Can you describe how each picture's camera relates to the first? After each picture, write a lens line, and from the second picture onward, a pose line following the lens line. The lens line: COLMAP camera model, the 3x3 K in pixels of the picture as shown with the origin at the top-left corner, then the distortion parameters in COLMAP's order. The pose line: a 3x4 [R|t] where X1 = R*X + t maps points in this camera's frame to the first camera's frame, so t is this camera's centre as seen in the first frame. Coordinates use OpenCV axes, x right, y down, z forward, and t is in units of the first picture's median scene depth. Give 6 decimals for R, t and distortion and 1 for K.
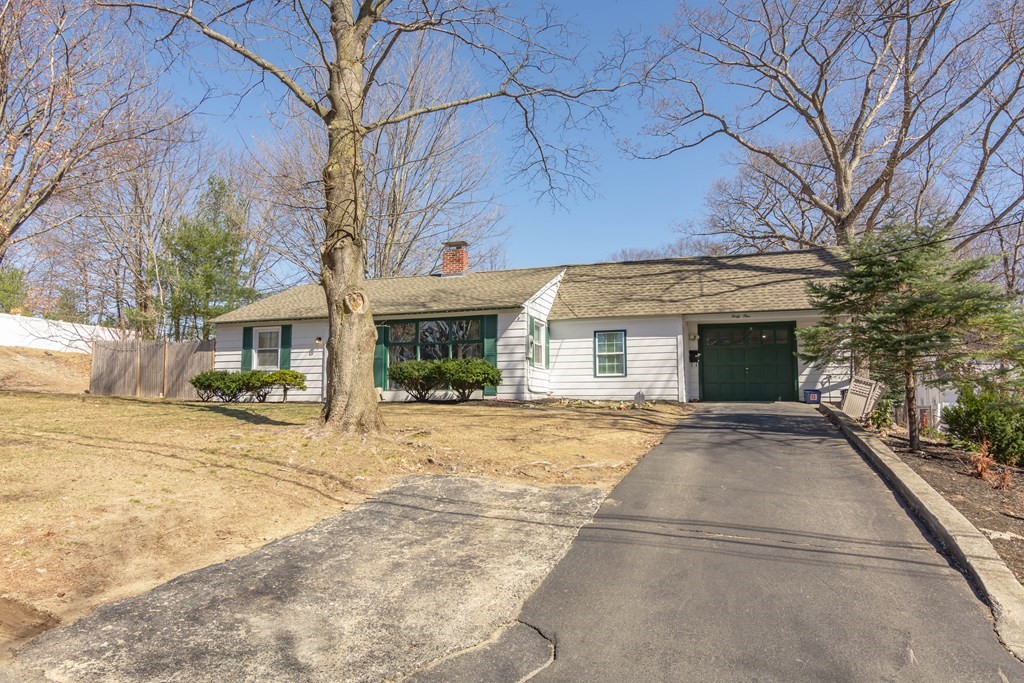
lens RADIAL K [[629.9, 0, 507.9], [0, 629.9, 345.0], [0, 0, 1]] dist [-0.004935, -0.001119]
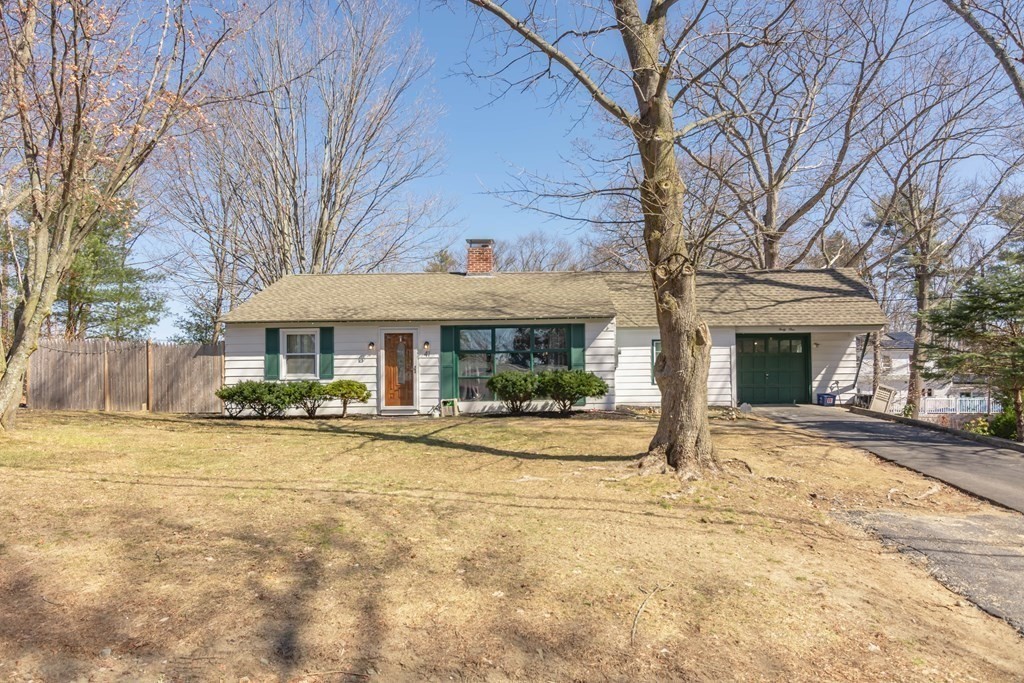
lens RADIAL K [[629.9, 0, 531.1], [0, 629.9, 366.1], [0, 0, 1]] dist [-0.004935, -0.001119]
pose [[0.950183, -0.000597, 0.311692, -0.369994], [-0.016606, 0.998481, 0.052537, -0.029852], [-0.311250, -0.055096, 0.948730, 0.083356]]
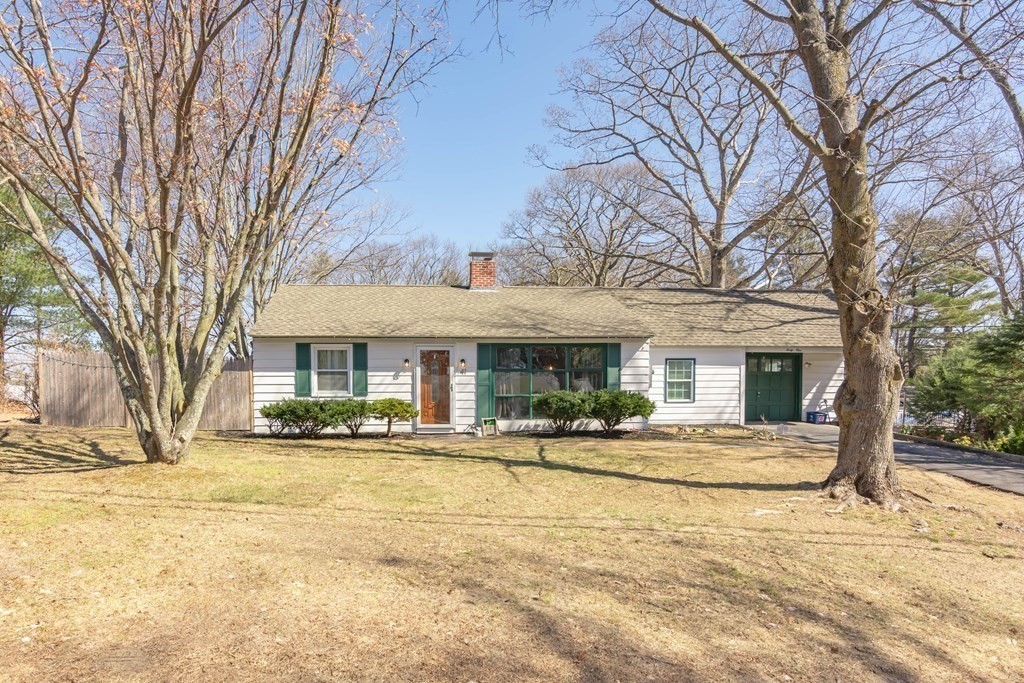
lens RADIAL K [[629.9, 0, 481.5], [0, 629.9, 418.9], [0, 0, 1]] dist [-0.004935, -0.001119]
pose [[0.927029, -0.017077, 0.374602, -0.543175], [-0.030558, 0.992200, 0.120854, -0.039745], [-0.373744, -0.123482, 0.919276, 0.147712]]
